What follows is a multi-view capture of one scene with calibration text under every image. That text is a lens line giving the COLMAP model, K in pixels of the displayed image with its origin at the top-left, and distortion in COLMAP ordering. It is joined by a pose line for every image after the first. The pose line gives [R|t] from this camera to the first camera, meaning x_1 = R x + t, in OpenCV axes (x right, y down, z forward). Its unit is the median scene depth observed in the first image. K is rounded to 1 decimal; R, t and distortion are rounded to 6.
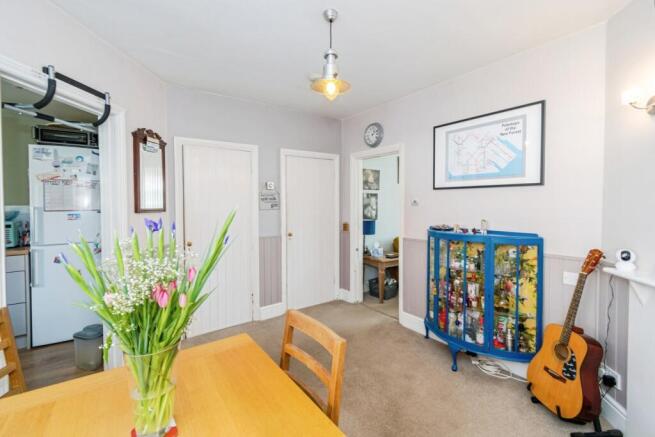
lens RADIAL K [[291.0, 0, 325.5], [0, 291.0, 197.1], [0, 0, 1]] dist [-0.000618, -0.000172]
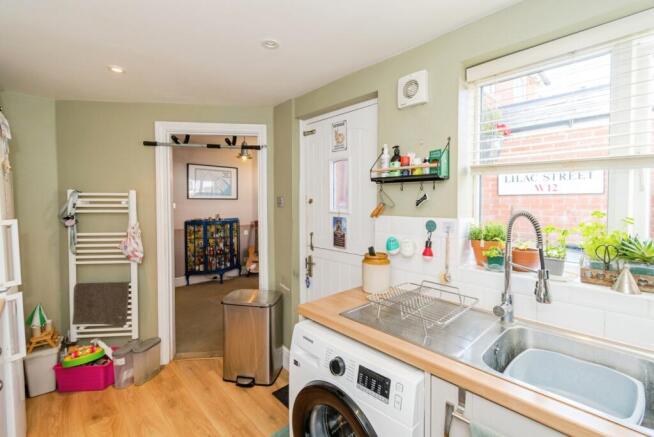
lens RADIAL K [[292.4, 0, 328.2], [0, 292.4, 202.8], [0, 0, 1]] dist [0.000364, 0.000124]
pose [[-0.143384, 0.001159, 0.989667, -1.864156], [-0.000872, 0.999999, -0.001297, -0.006669], [-0.989667, -0.001049, -0.143382, 0.523949]]
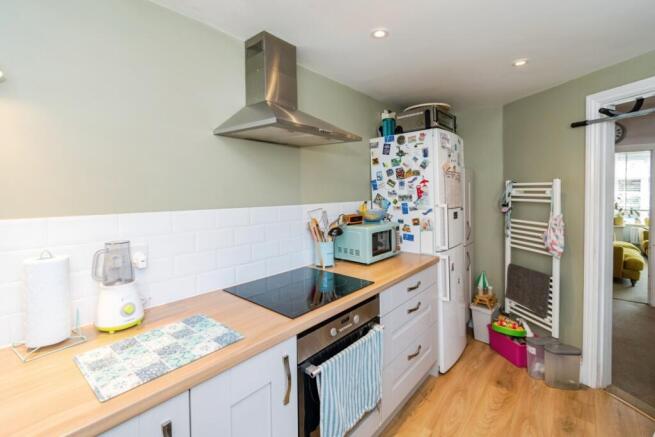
lens RADIAL K [[291.0, 0, 325.5], [0, 291.0, 197.1], [0, 0, 1]] dist [-0.000618, -0.000172]
pose [[0.971110, -0.002337, 0.238619, -1.575987], [-0.002994, 0.999754, 0.021977, -0.015552], [-0.238612, -0.022056, 0.970865, 0.110283]]
